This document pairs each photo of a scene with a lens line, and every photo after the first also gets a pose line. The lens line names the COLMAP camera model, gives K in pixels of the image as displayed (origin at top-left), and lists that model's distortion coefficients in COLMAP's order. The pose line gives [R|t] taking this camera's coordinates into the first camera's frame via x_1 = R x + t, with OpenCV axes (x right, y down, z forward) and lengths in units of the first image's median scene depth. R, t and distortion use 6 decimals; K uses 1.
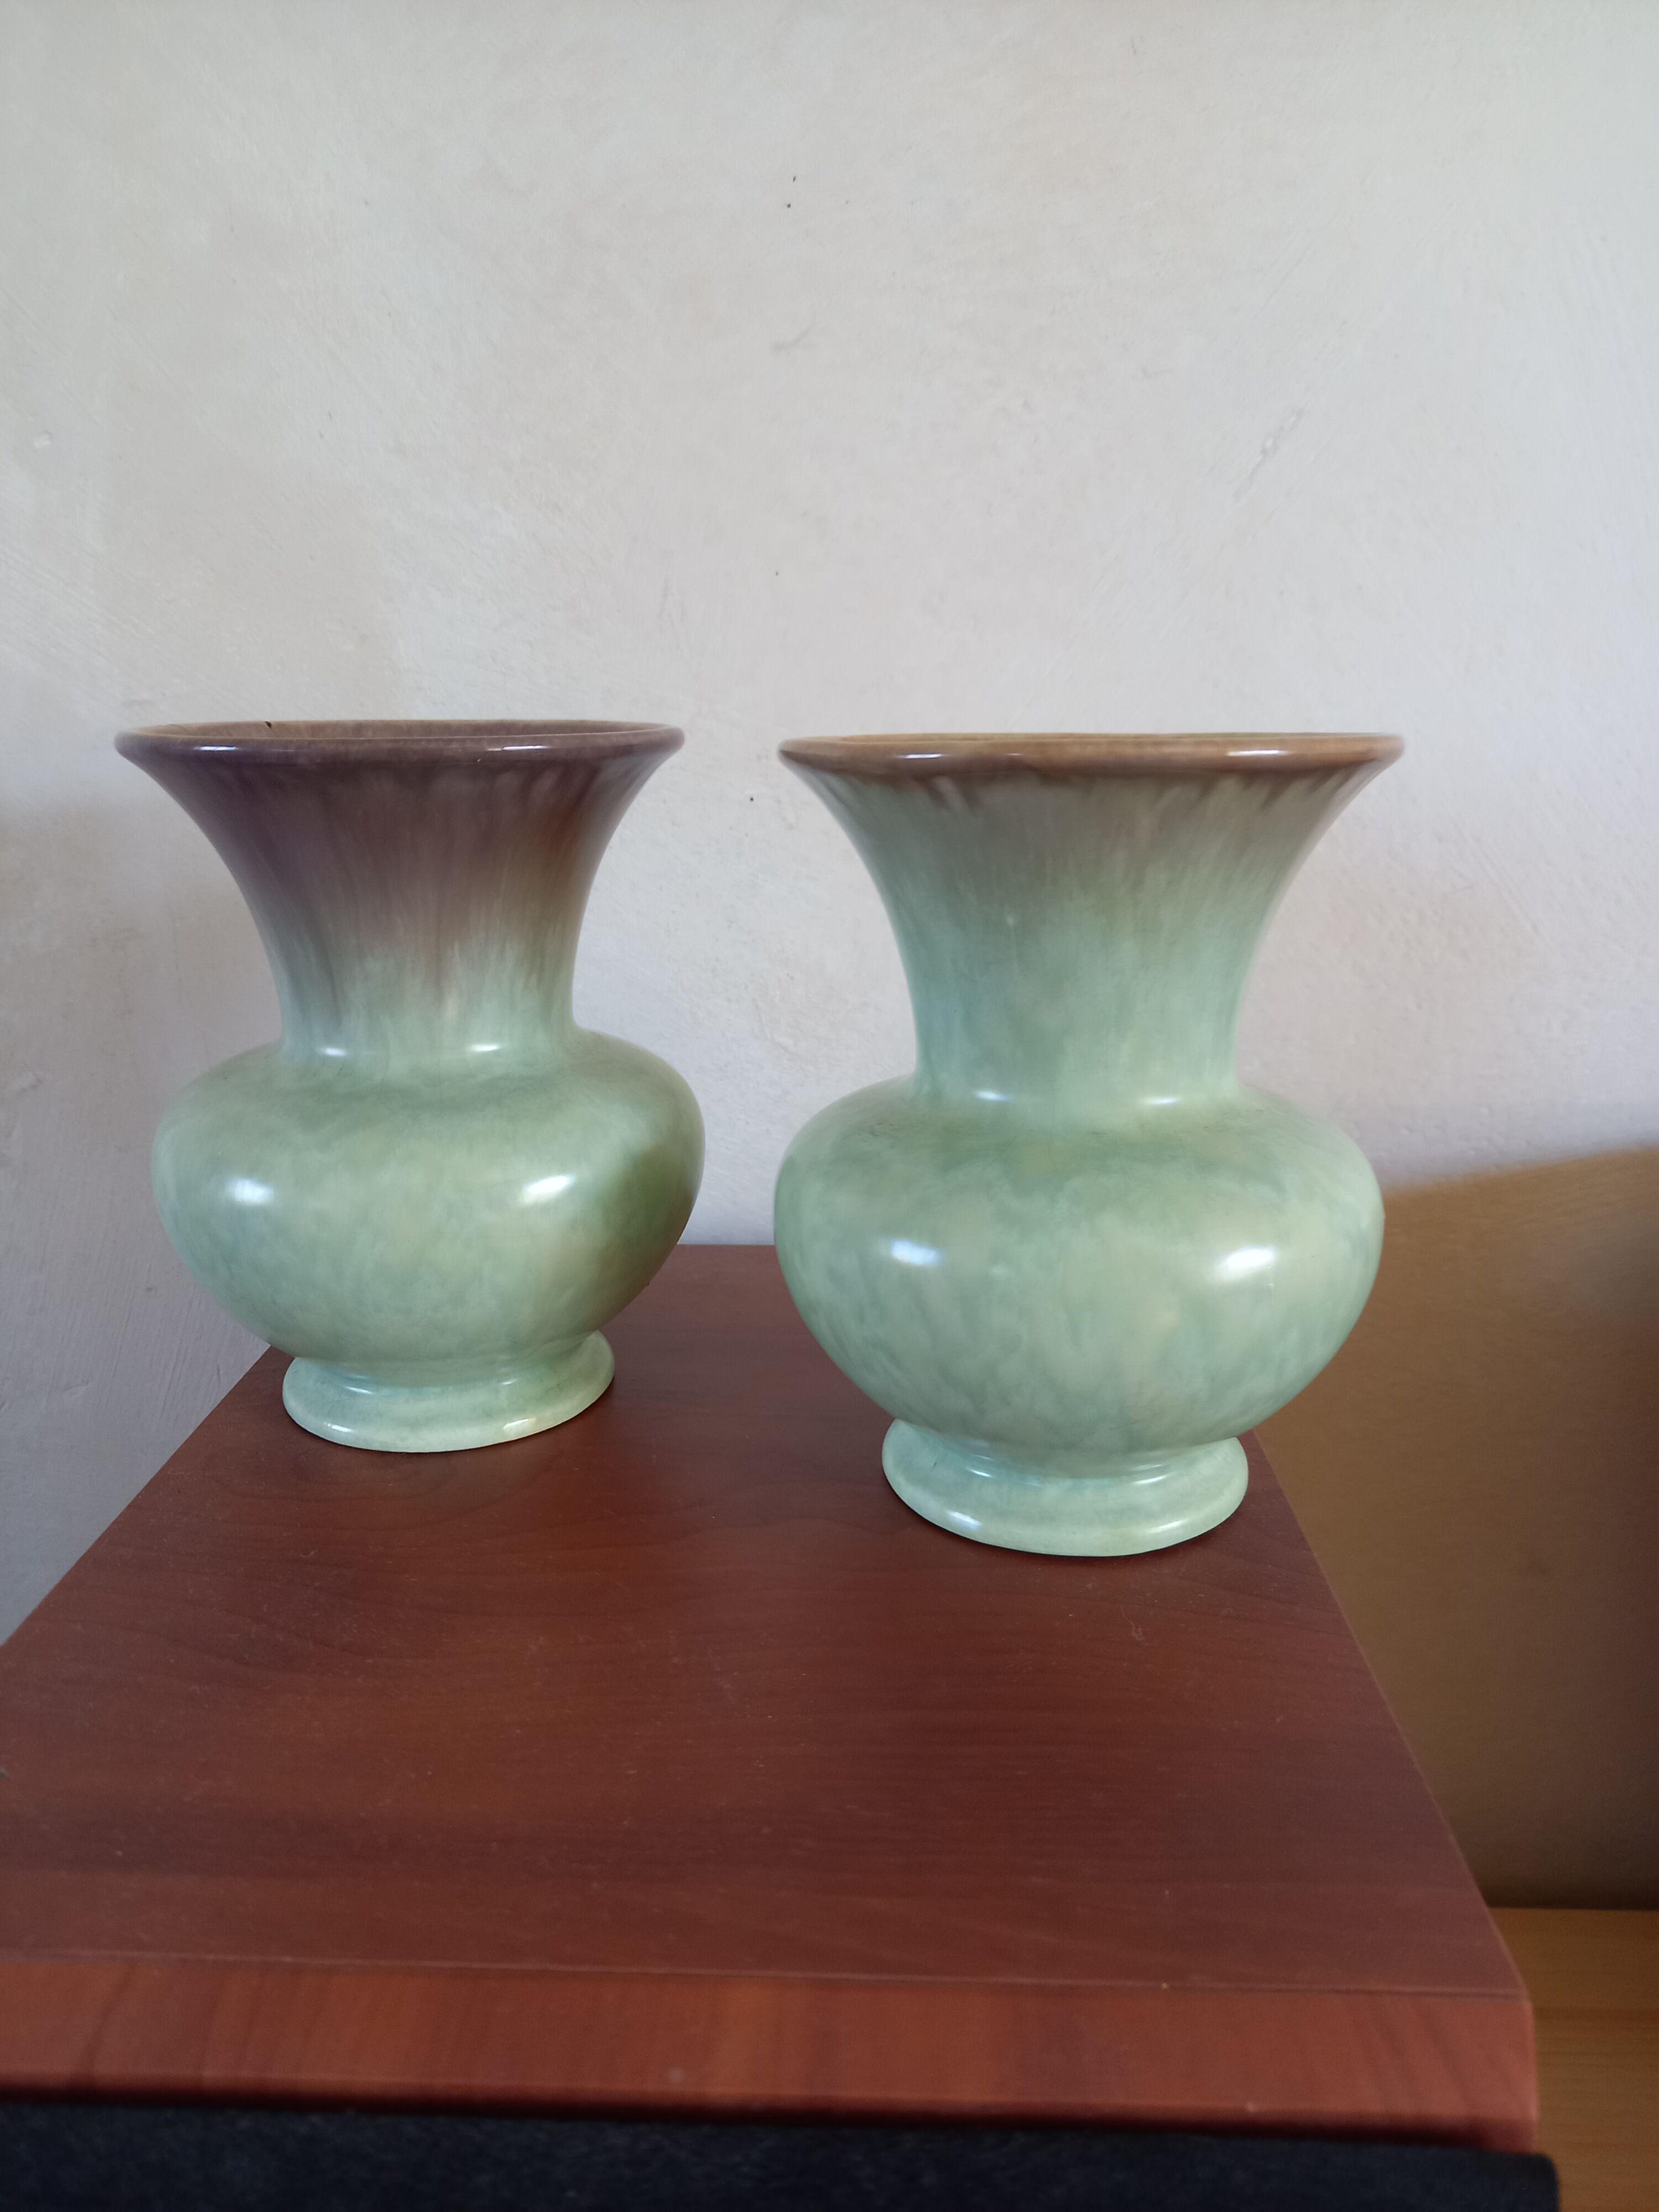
lens RADIAL K [[1577.2, 0, 815.4], [0, 1577.2, 1095.4], [0, 0, 1]] dist [0.013917, -0.013790]
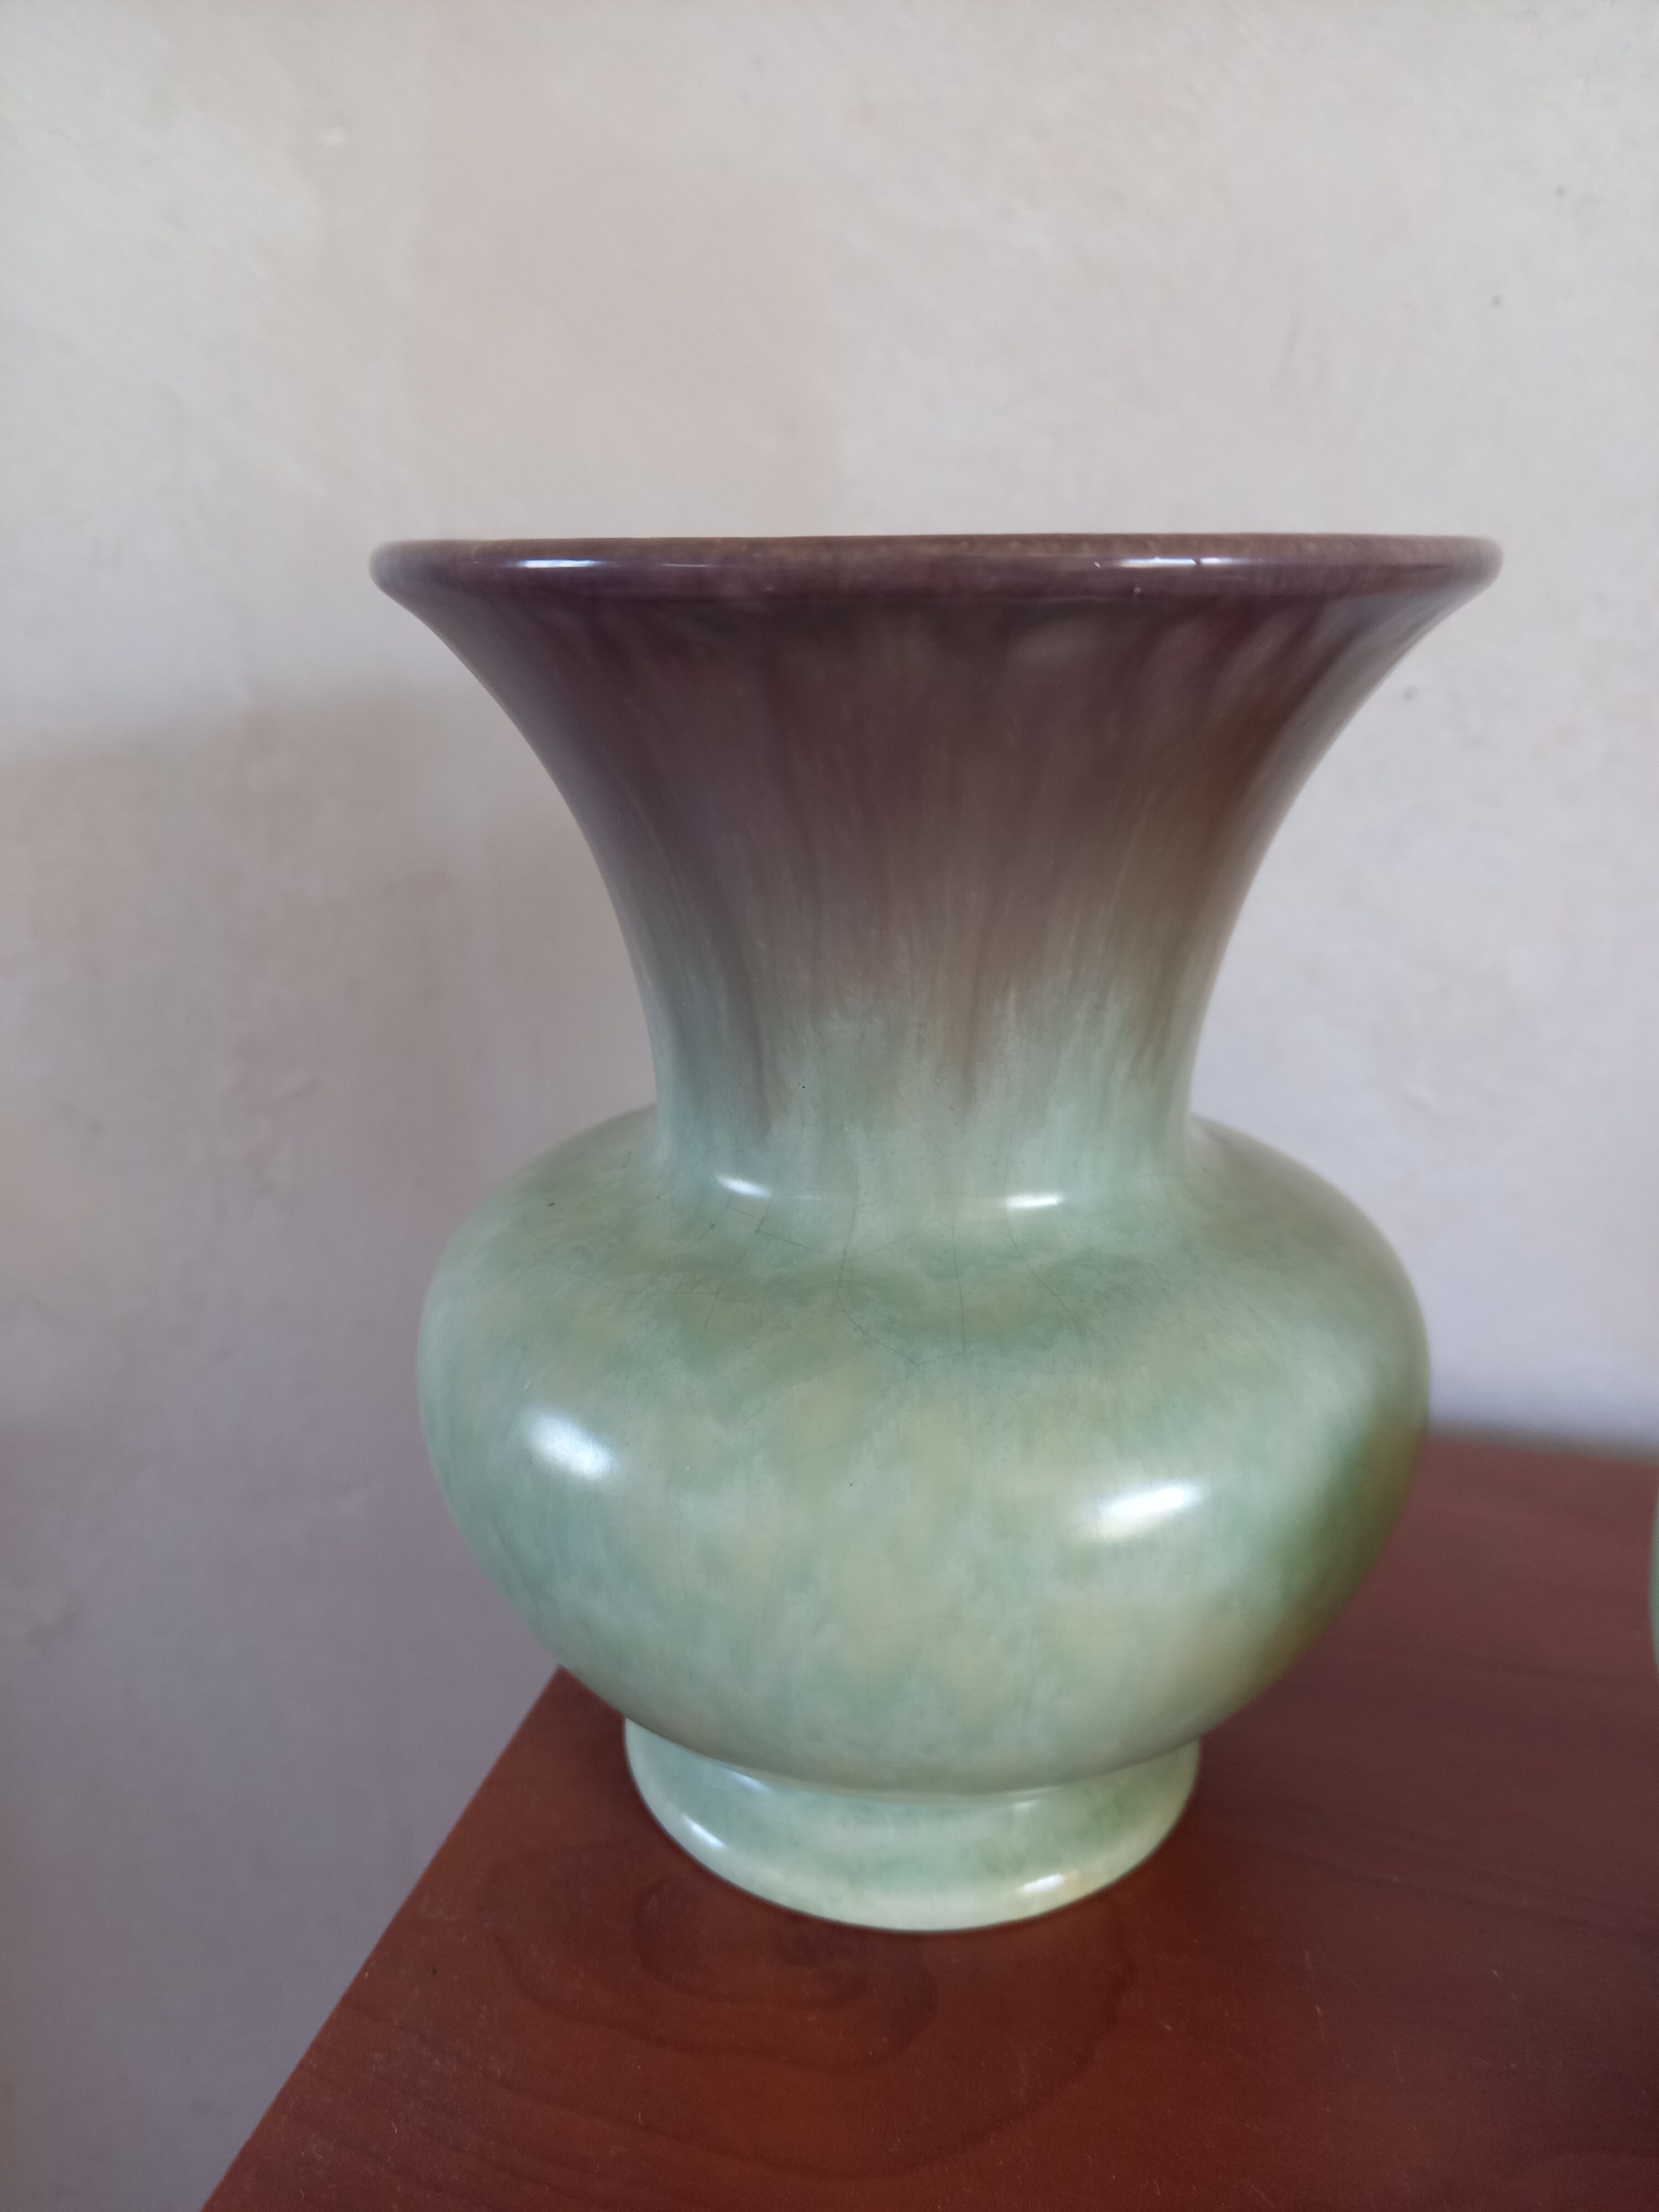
lens RADIAL K [[1577.2, 0, 823.3], [0, 1577.2, 1088.7], [0, 0, 1]] dist [0.013917, -0.013790]
pose [[0.978341, 0.062900, -0.197212, -0.191750], [-0.051159, 0.996633, 0.064079, -0.096830], [0.200579, -0.052602, 0.978264, 0.533373]]
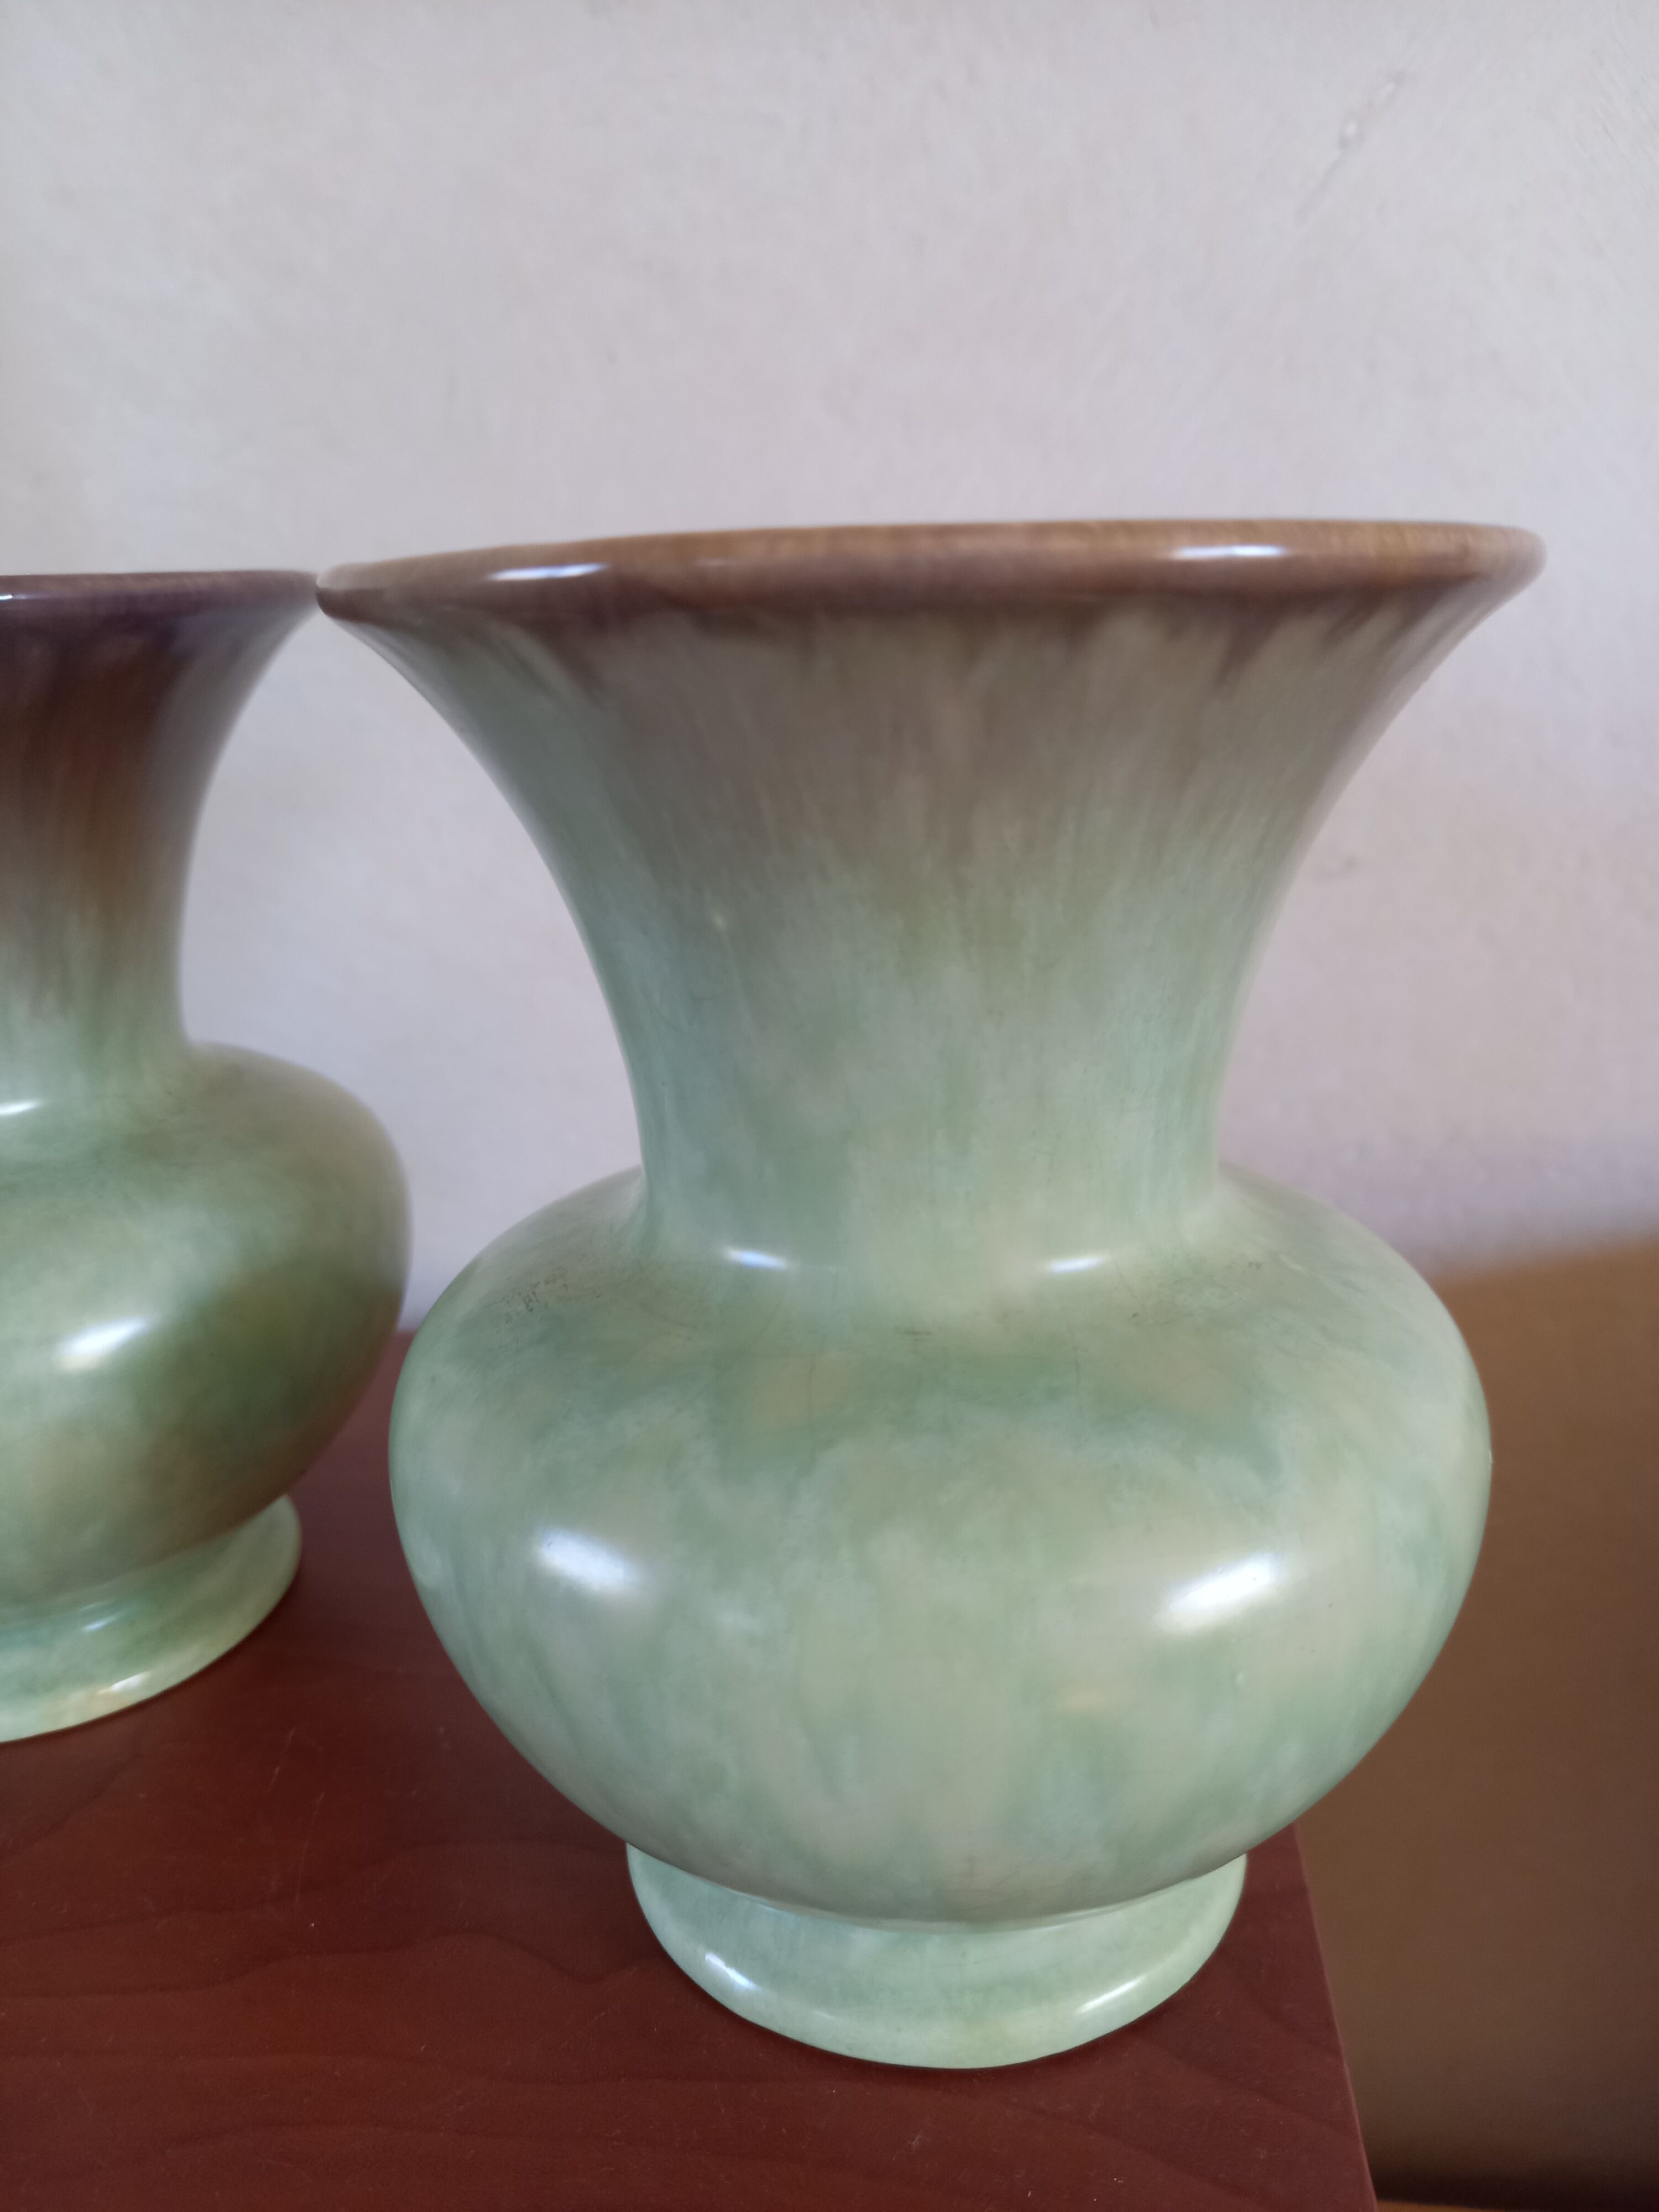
lens RADIAL K [[1577.2, 0, 820.5], [0, 1577.2, 1089.2], [0, 0, 1]] dist [0.013917, -0.013790]
pose [[0.996720, -0.000596, -0.080930, 0.174502], [0.004931, 0.998562, 0.053374, -0.075487], [0.080782, -0.053598, 0.995290, 0.450772]]
